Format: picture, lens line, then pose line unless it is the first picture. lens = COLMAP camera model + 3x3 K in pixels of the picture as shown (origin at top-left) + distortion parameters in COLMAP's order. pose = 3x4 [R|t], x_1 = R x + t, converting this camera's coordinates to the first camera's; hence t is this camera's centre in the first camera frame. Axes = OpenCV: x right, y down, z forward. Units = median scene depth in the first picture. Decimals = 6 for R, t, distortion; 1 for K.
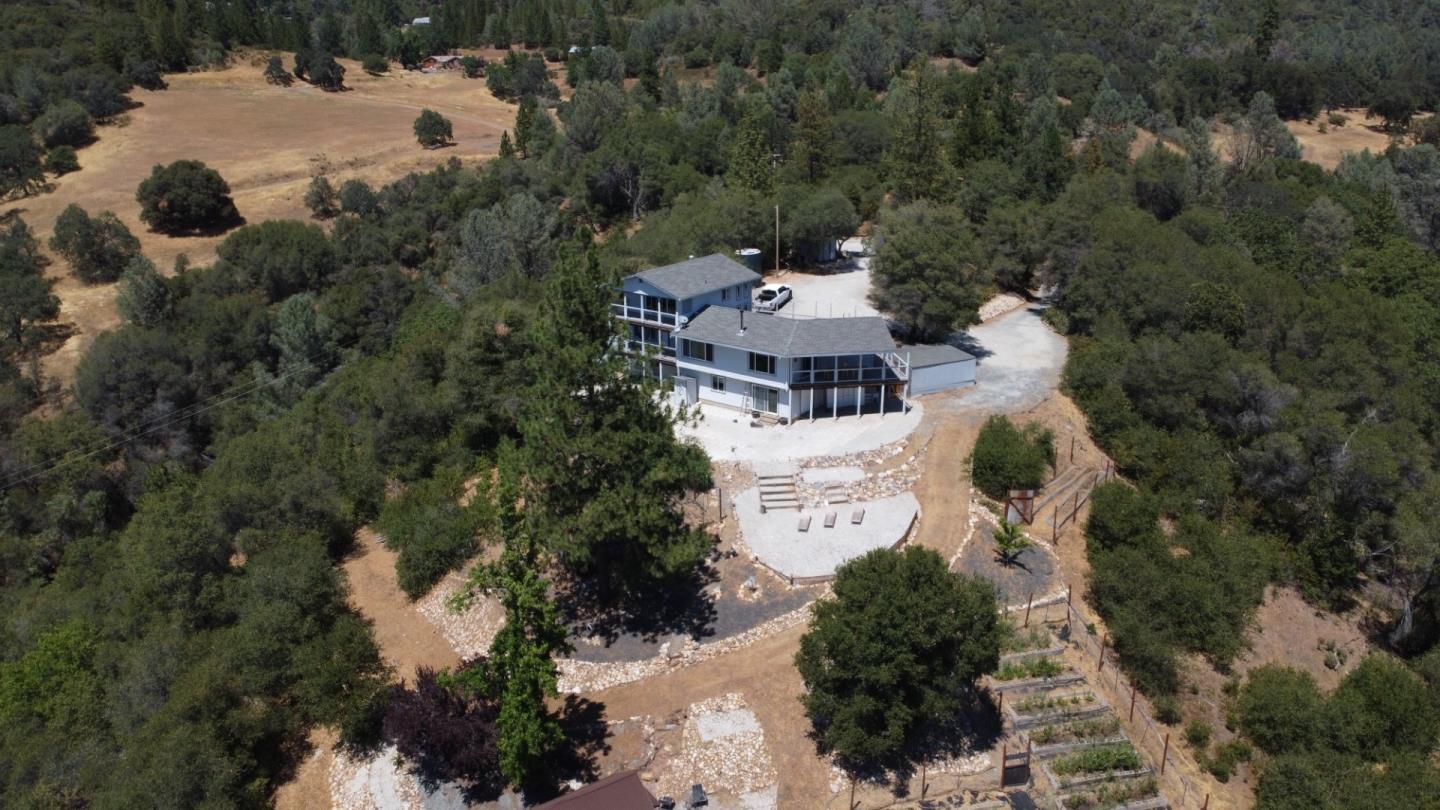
lens RADIAL K [[1164.6, 0, 720.0], [0, 1164.6, 405.0], [0, 0, 1]] dist [0.008082, 0.001067]
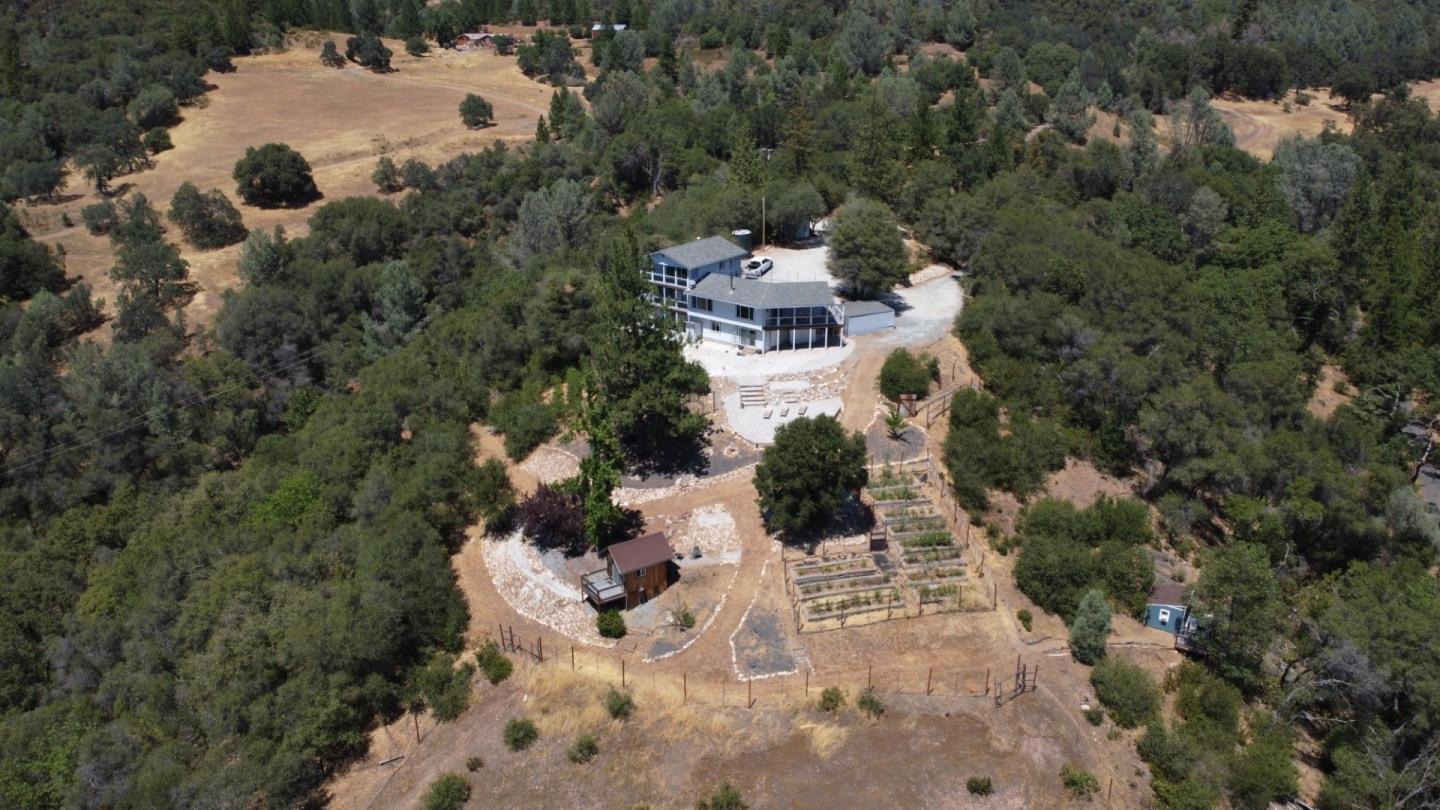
lens RADIAL K [[1164.6, 0, 720.0], [0, 1164.6, 405.0], [0, 0, 1]] dist [0.008082, 0.001067]
pose [[0.999893, 0.007083, -0.012769, 0.022081], [-0.006662, 0.999441, 0.032775, 0.030529], [0.012994, -0.032687, 0.999381, -0.443920]]
